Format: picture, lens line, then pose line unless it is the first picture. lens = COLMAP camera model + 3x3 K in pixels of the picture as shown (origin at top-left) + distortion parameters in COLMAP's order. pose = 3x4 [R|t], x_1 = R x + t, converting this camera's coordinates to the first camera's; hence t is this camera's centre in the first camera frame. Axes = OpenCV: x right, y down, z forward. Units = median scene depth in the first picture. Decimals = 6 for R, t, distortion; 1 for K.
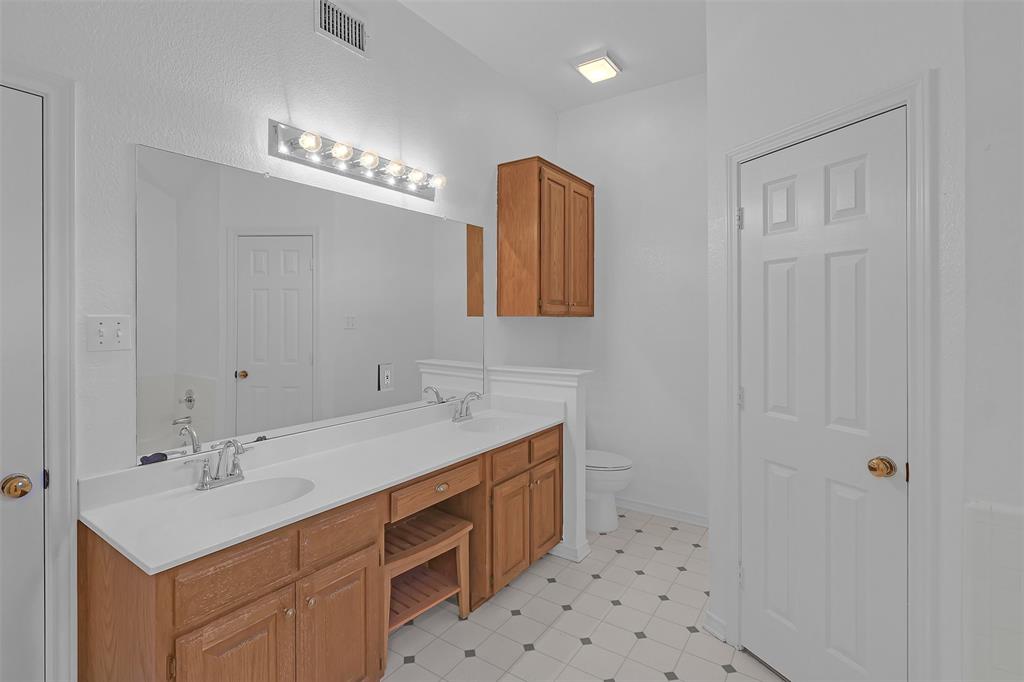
lens RADIAL K [[479.1, 0, 498.7], [0, 479.1, 332.9], [0, 0, 1]] dist [-0.001038, -0.000436]
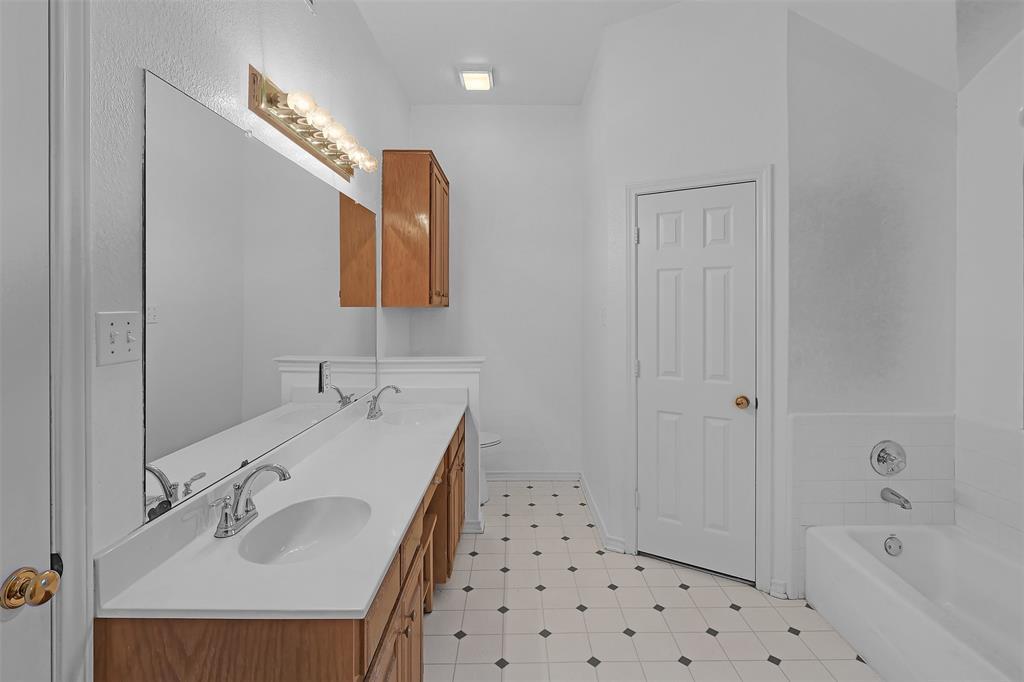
lens RADIAL K [[487.0, 0, 508.5], [0, 487.0, 323.0], [0, 0, 1]] dist [-0.002657, -0.000978]
pose [[0.818359, -0.020234, 0.574352, -0.554925], [0.017183, 0.999795, 0.010740, -0.012948], [-0.574451, 0.001080, 0.818538, 0.078749]]
